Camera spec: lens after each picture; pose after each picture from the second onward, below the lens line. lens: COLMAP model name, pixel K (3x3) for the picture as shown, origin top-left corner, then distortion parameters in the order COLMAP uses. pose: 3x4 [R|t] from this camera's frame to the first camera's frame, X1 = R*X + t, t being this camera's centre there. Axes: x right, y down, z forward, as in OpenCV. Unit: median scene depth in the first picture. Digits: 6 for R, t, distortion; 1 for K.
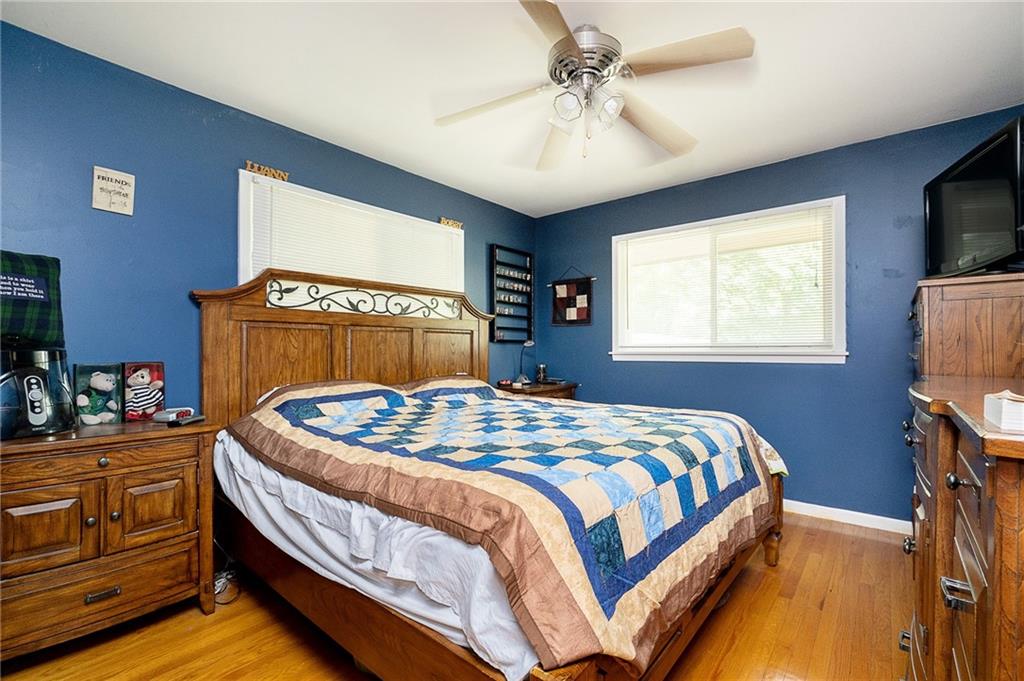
lens RADIAL K [[449.3, 0, 510.9], [0, 449.3, 344.1], [0, 0, 1]] dist [-0.009219, -0.000124]
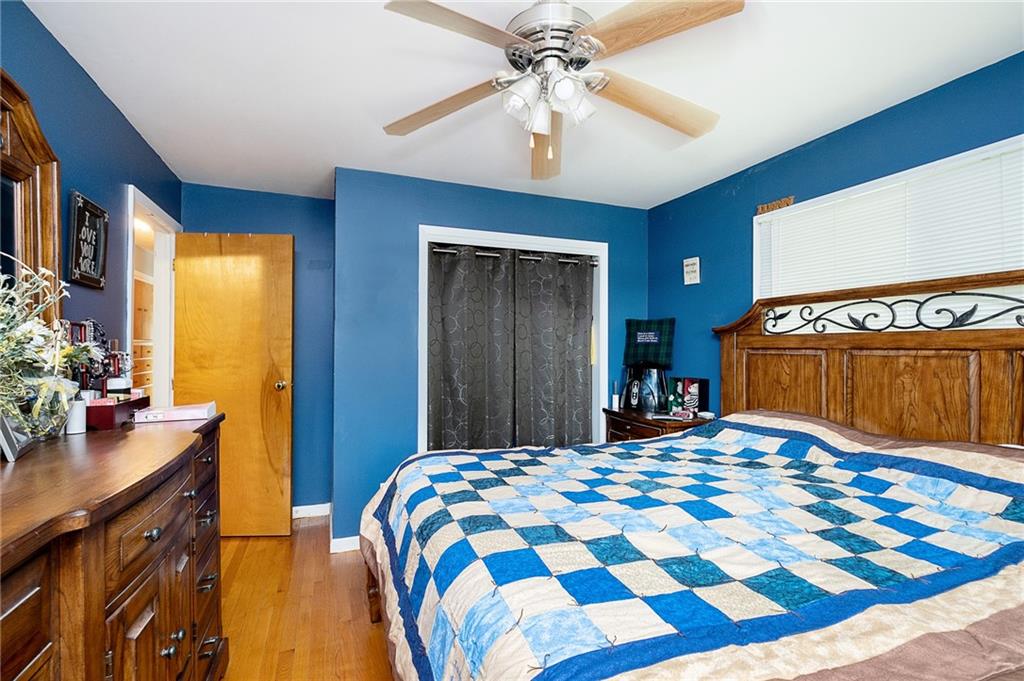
lens RADIAL K [[449.3, 0, 510.4], [0, 449.3, 346.6], [0, 0, 1]] dist [-0.009219, -0.000124]
pose [[-0.476275, -0.007079, -0.879268, 0.634859], [0.001265, 0.999961, -0.008736, -0.042042], [0.879296, -0.005273, -0.476247, 0.896263]]
